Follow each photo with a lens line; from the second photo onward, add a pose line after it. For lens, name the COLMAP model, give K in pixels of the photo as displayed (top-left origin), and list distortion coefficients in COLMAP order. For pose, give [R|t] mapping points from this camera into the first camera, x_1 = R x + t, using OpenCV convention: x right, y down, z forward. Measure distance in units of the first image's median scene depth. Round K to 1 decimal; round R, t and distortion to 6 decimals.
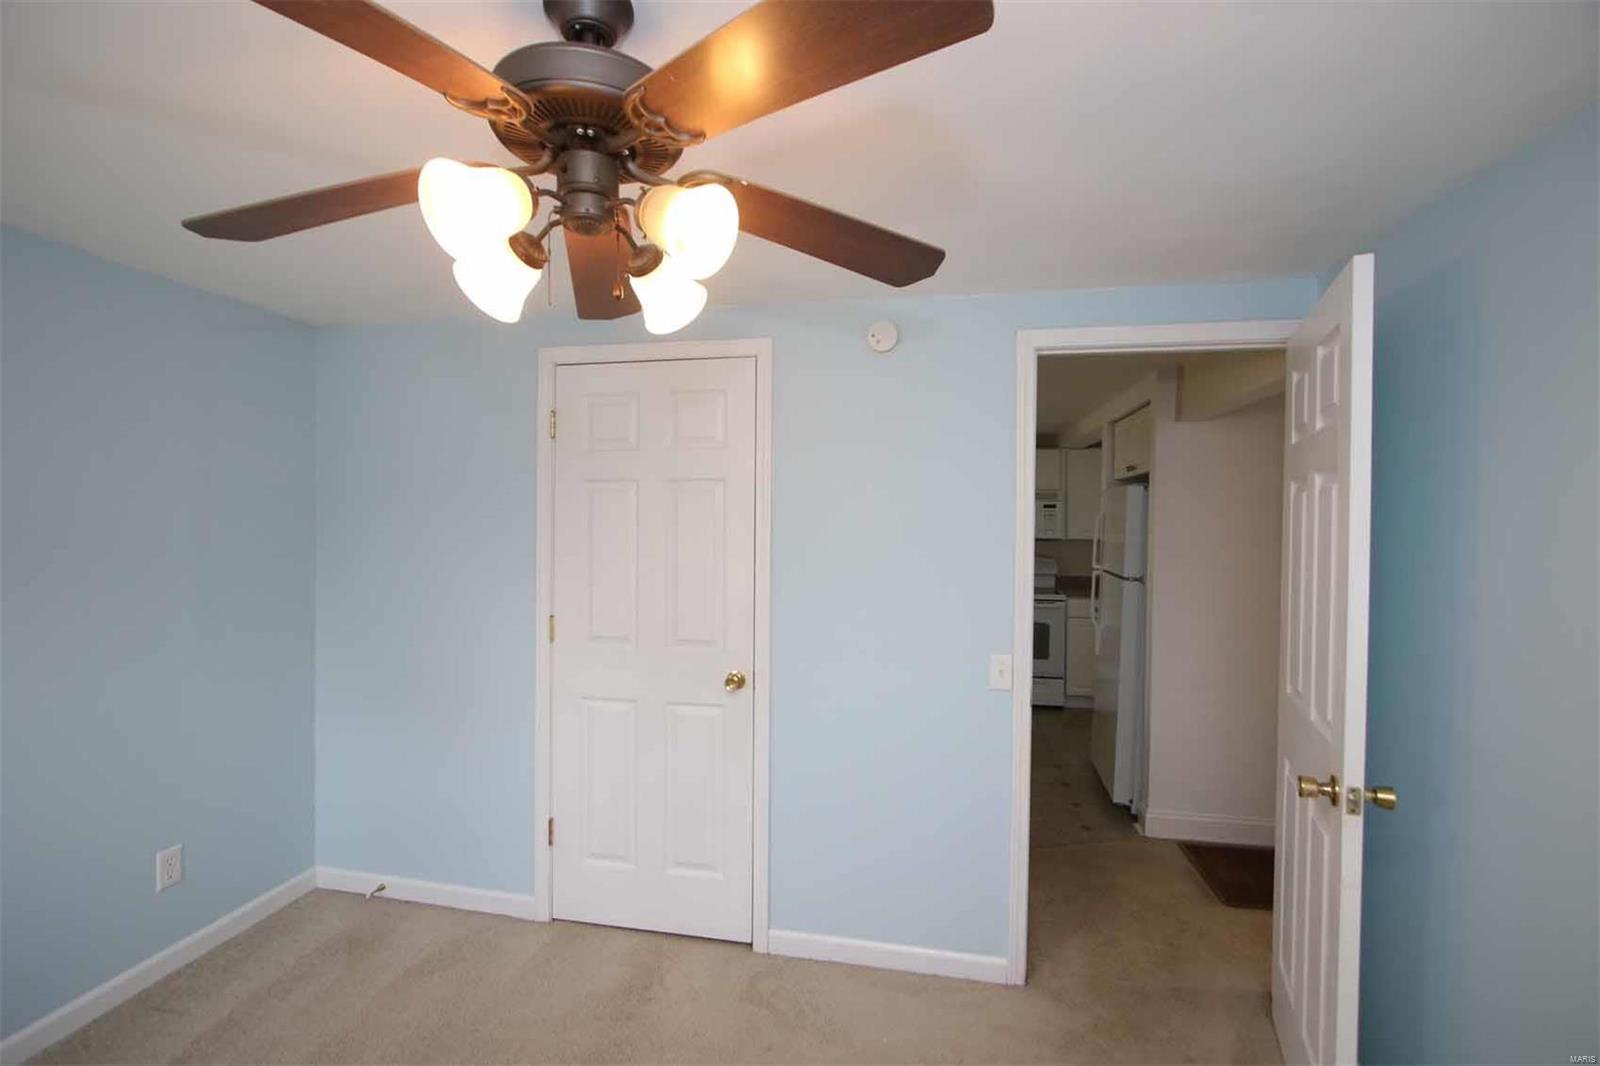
lens RADIAL K [[728.8, 0, 797.0], [0, 728.8, 535.9], [0, 0, 1]] dist [-0.011303, 0.000217]
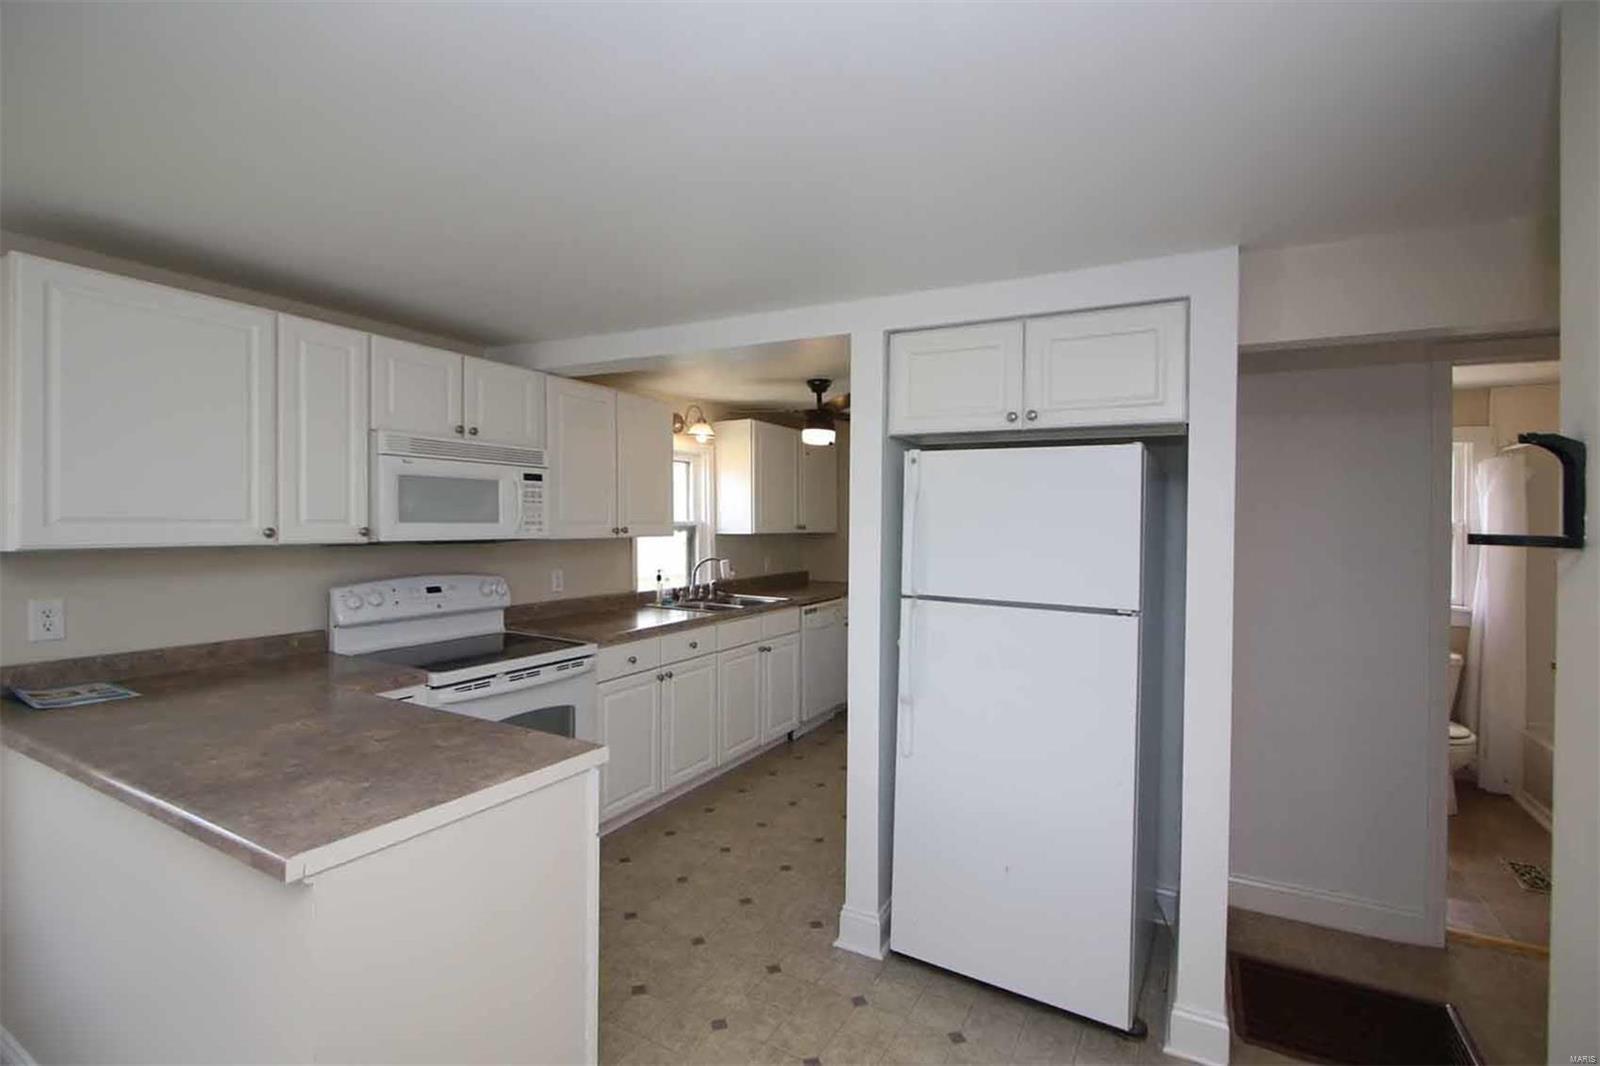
lens RADIAL K [[728.8, 0, 770.8], [0, 728.8, 544.7], [0, 0, 1]] dist [-0.011303, 0.000217]
pose [[0.317015, -0.017383, 0.948261, -0.093728], [-0.002246, 0.999815, 0.019079, -0.002941], [-0.948418, -0.008178, 0.316918, 0.673963]]
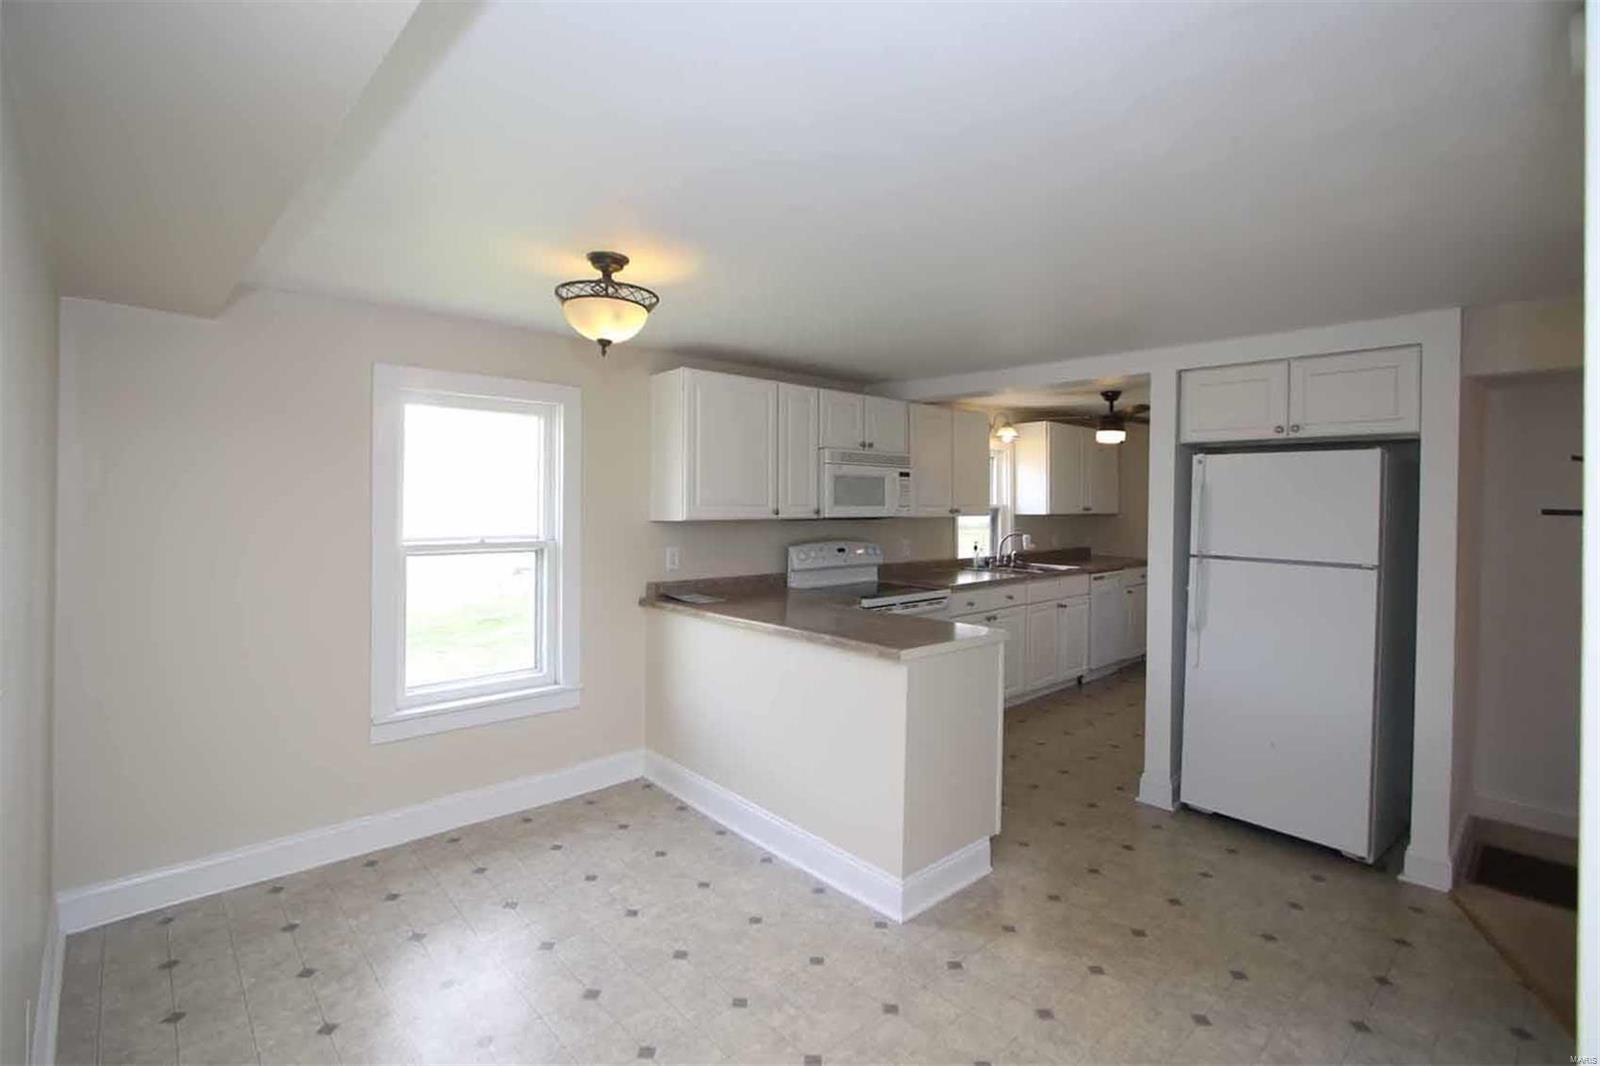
lens RADIAL K [[728.8, 0, 780.4], [0, 728.8, 523.8], [0, 0, 1]] dist [-0.011303, 0.000217]
pose [[0.595384, -0.009845, 0.803381, -0.341899], [-0.002889, 0.999892, 0.014394, 0.000063], [-0.803436, -0.010891, 0.595291, 0.651666]]
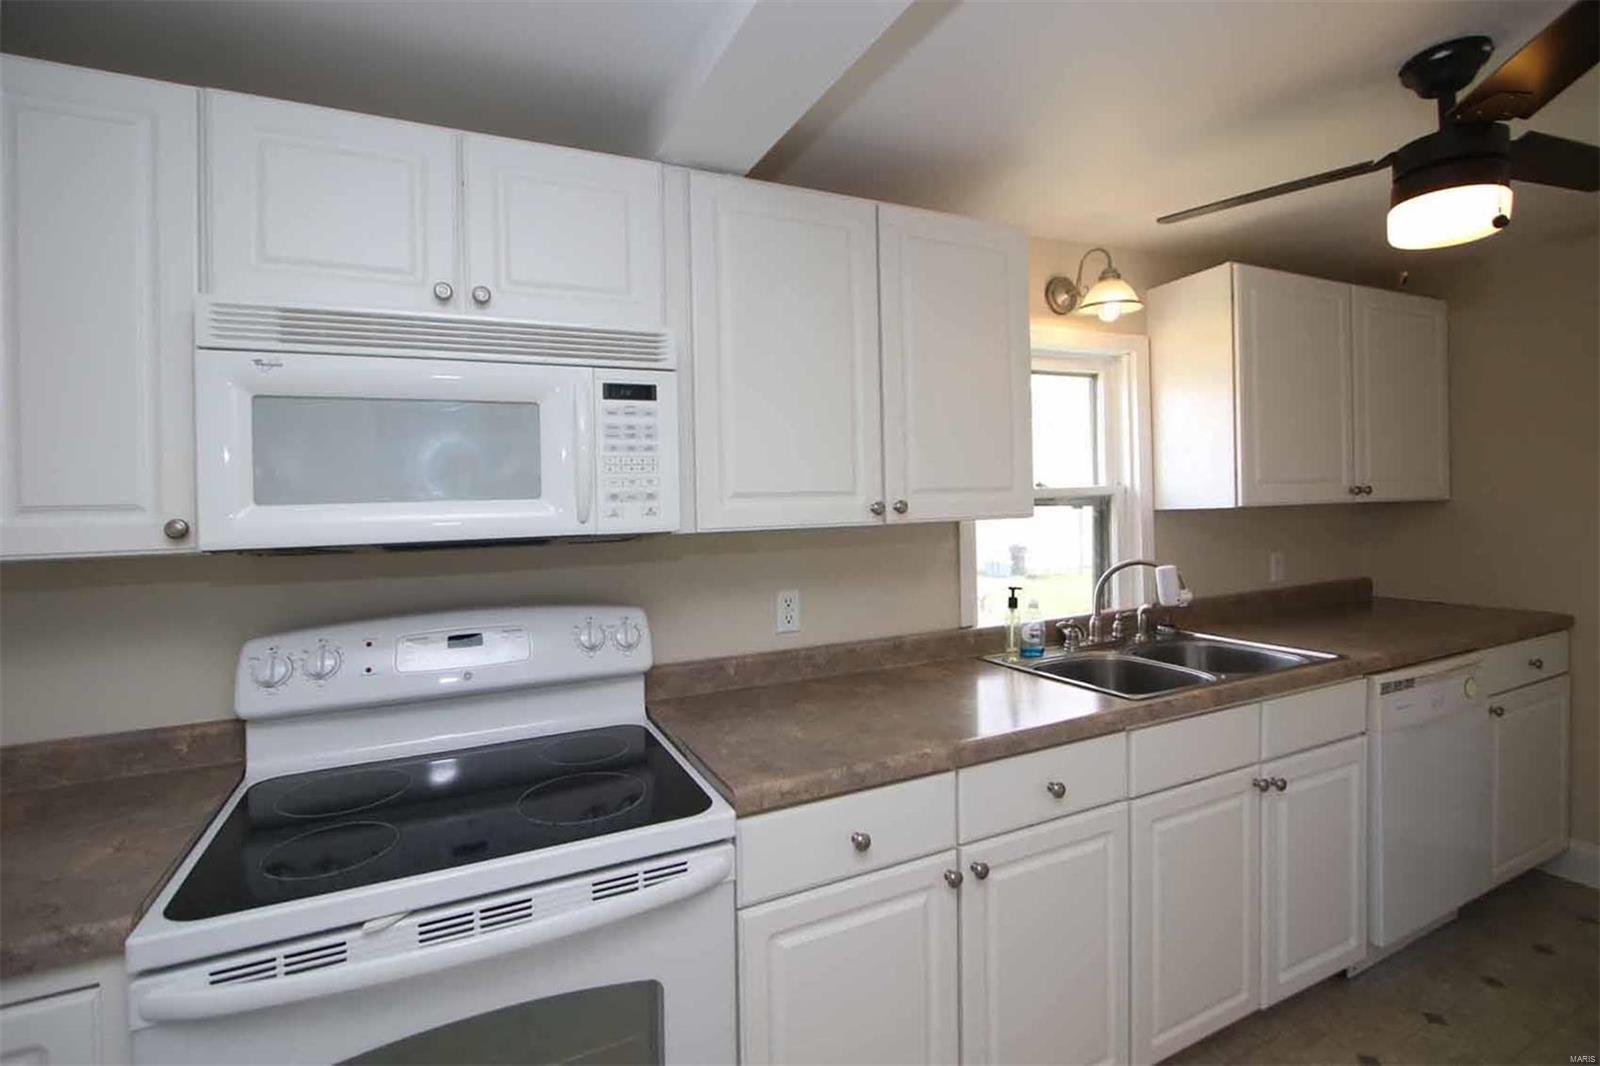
lens RADIAL K [[728.8, 0, 798.2], [0, 728.8, 538.2], [0, 0, 1]] dist [-0.011303, 0.000217]
pose [[0.788273, -0.039231, 0.614074, 0.248335], [0.026486, 0.999204, 0.029836, -0.000689], [-0.614756, -0.007255, 0.788684, 0.790169]]
